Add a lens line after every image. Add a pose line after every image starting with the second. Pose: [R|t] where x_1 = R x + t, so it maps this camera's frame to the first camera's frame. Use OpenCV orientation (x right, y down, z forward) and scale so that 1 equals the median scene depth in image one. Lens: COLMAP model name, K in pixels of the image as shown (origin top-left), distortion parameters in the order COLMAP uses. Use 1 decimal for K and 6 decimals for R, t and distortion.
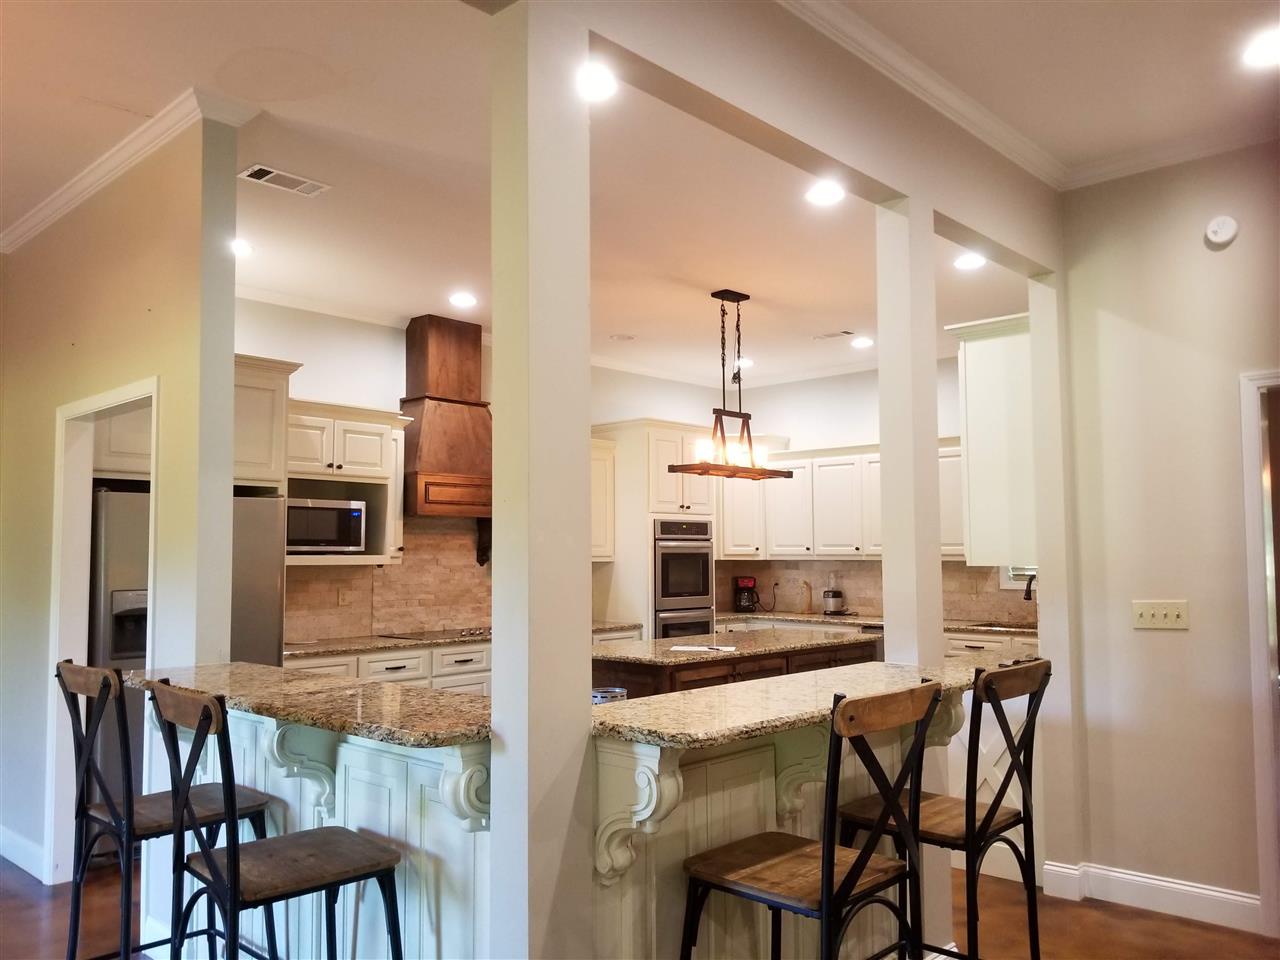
lens RADIAL K [[992.7, 0, 642.9], [0, 992.7, 472.1], [0, 0, 1]] dist [0.098600, -0.176445]
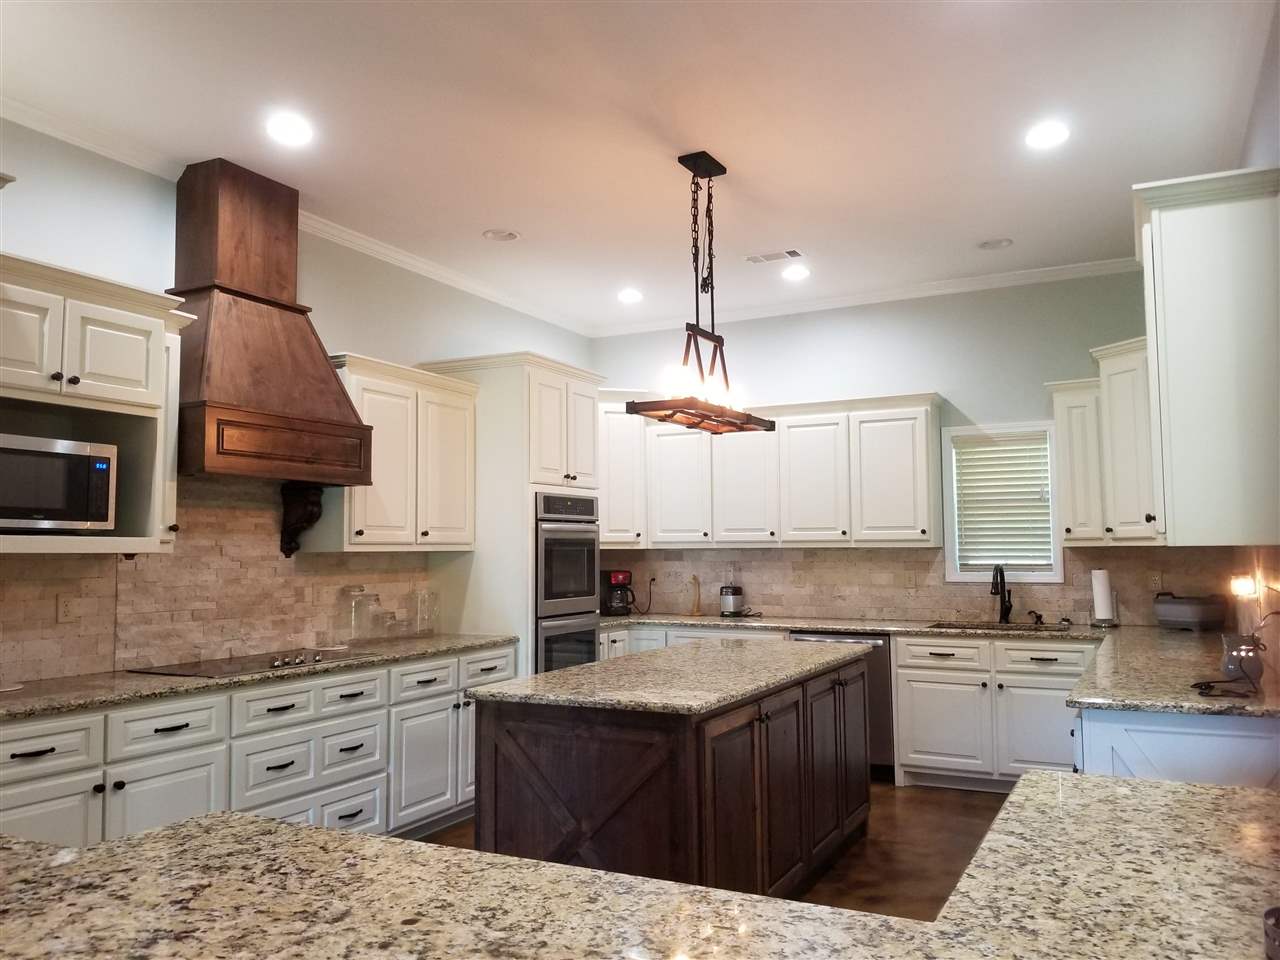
lens RADIAL K [[992.7, 0, 642.9], [0, 992.7, 472.1], [0, 0, 1]] dist [0.098600, -0.176445]
pose [[0.959511, 0.018942, 0.281033, -0.130828], [-0.019773, 0.999804, 0.000123, 0.034494], [-0.280975, -0.005675, 0.959698, 0.309241]]
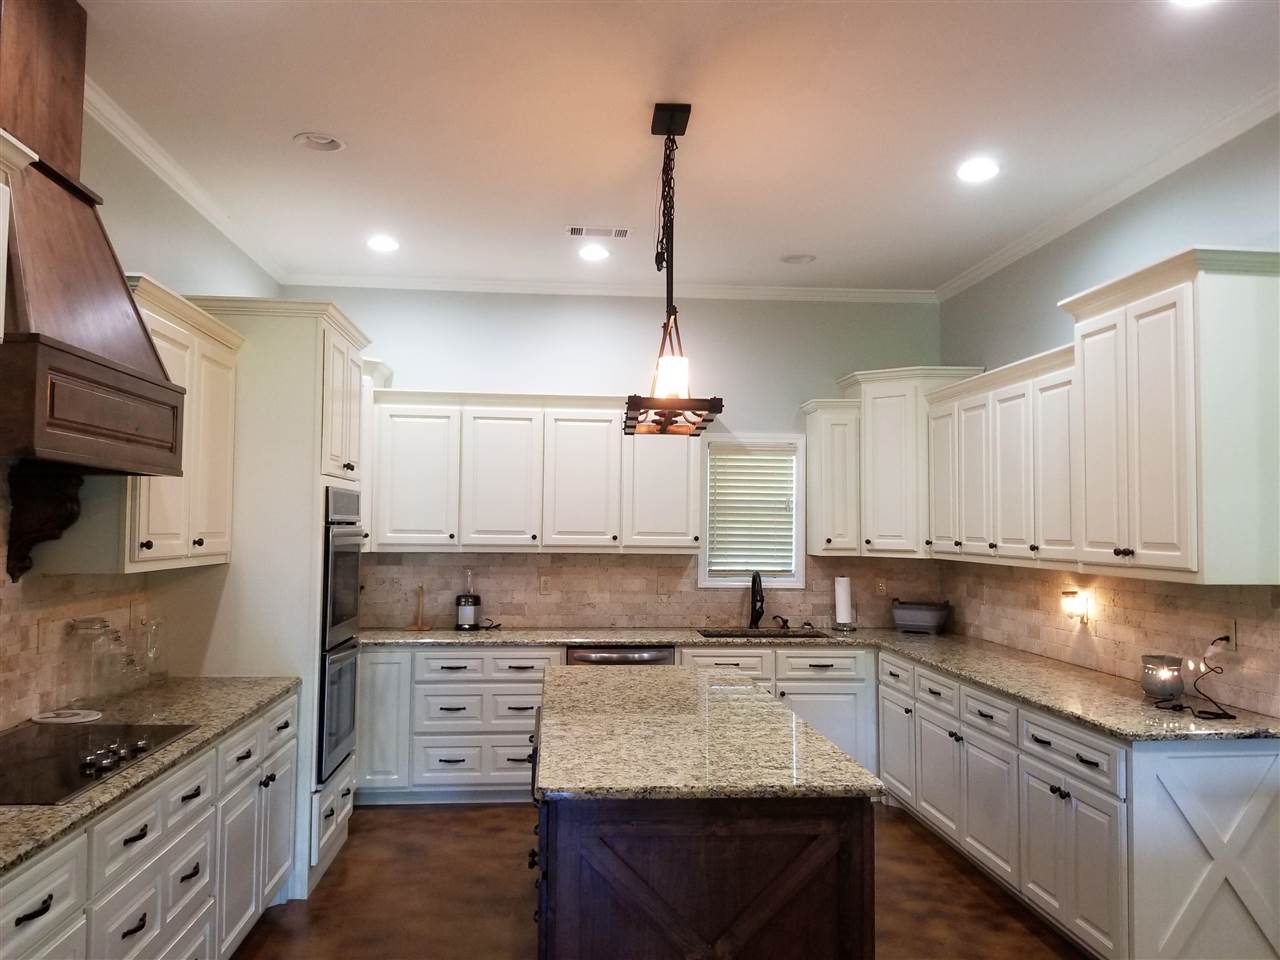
lens RADIAL K [[992.7, 0, 642.9], [0, 992.7, 472.1], [0, 0, 1]] dist [0.098600, -0.176445]
pose [[0.664033, 0.052764, 0.745840, -0.320012], [-0.075951, 0.997107, -0.002919, 0.030788], [-0.743836, -0.054709, 0.666119, 0.550197]]
